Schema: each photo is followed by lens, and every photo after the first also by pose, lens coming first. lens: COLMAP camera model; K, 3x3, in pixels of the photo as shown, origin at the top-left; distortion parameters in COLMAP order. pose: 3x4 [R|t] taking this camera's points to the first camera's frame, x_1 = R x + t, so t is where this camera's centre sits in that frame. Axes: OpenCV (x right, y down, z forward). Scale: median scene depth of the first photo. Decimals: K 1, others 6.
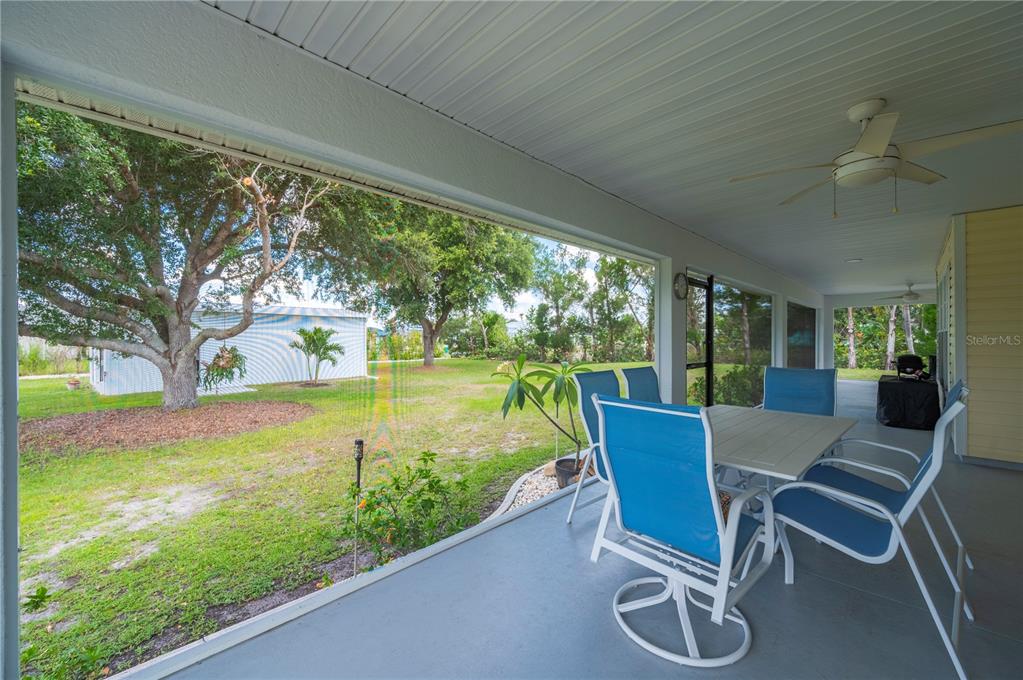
lens RADIAL K [[410.2, 0, 510.6], [0, 410.2, 338.0], [0, 0, 1]] dist [-0.000138, 0.000133]
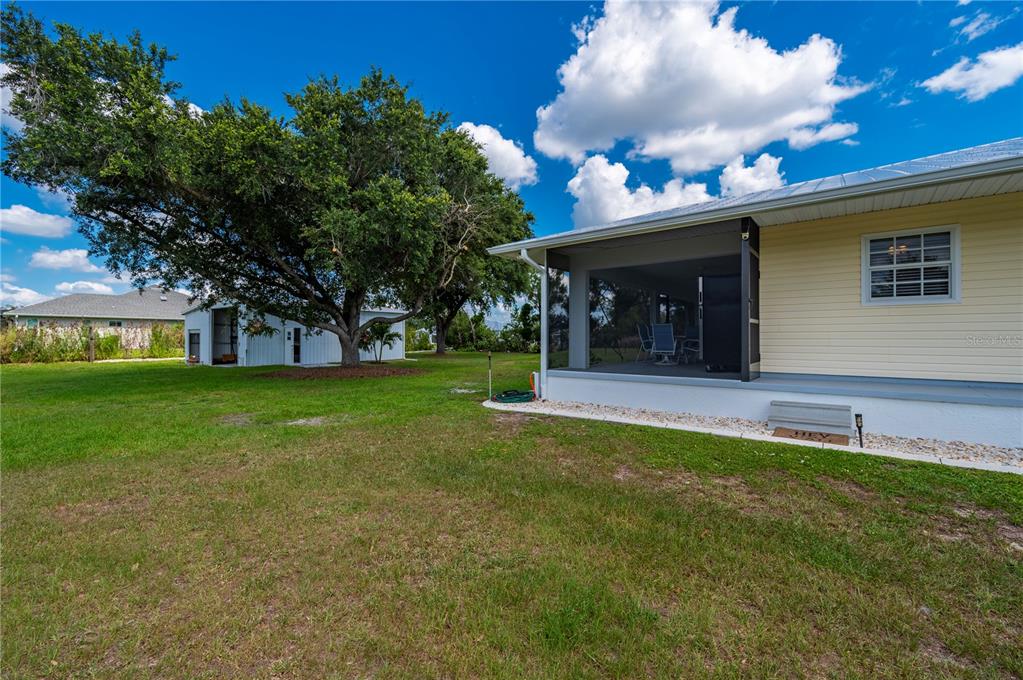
lens RADIAL K [[414.9, 0, 521.8], [0, 414.9, 338.1], [0, 0, 1]] dist [0.000438, -0.000054]
pose [[0.989431, 0.003831, 0.144951, -0.138520], [-0.003850, 0.999993, -0.000152, 0.019890], [-0.144950, -0.000408, 0.989439, -0.242690]]
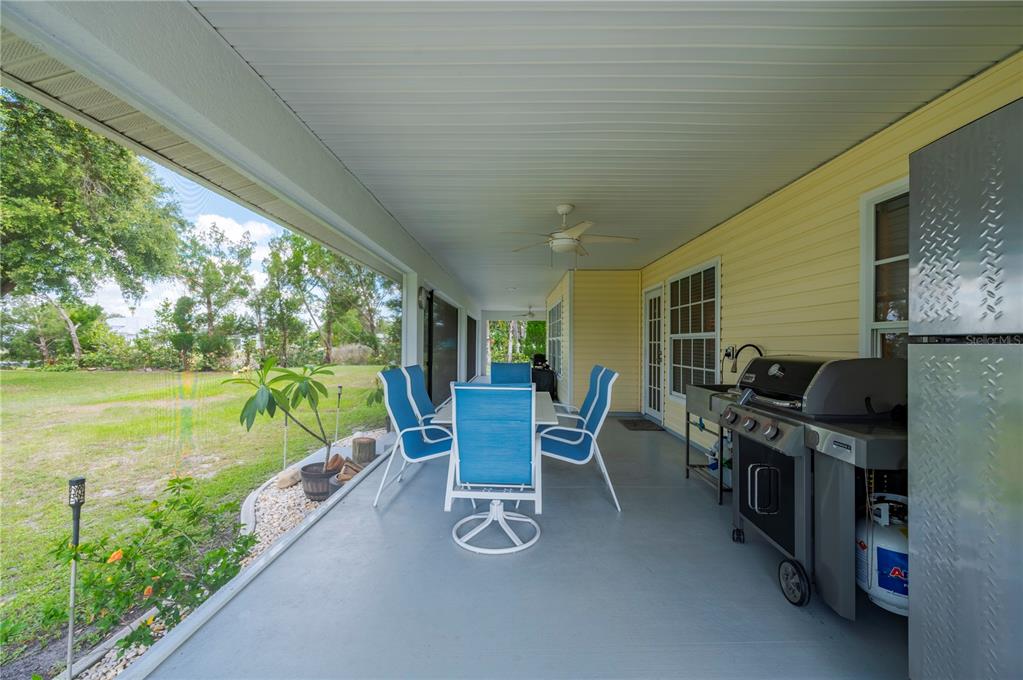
lens RADIAL K [[410.2, 0, 510.6], [0, 410.2, 338.0], [0, 0, 1]] dist [-0.000138, 0.000133]
pose [[0.710620, 0.015394, 0.703407, -0.039044], [-0.008765, 0.999877, -0.013027, 0.000707], [-0.703521, 0.003091, 0.710668, -0.004769]]
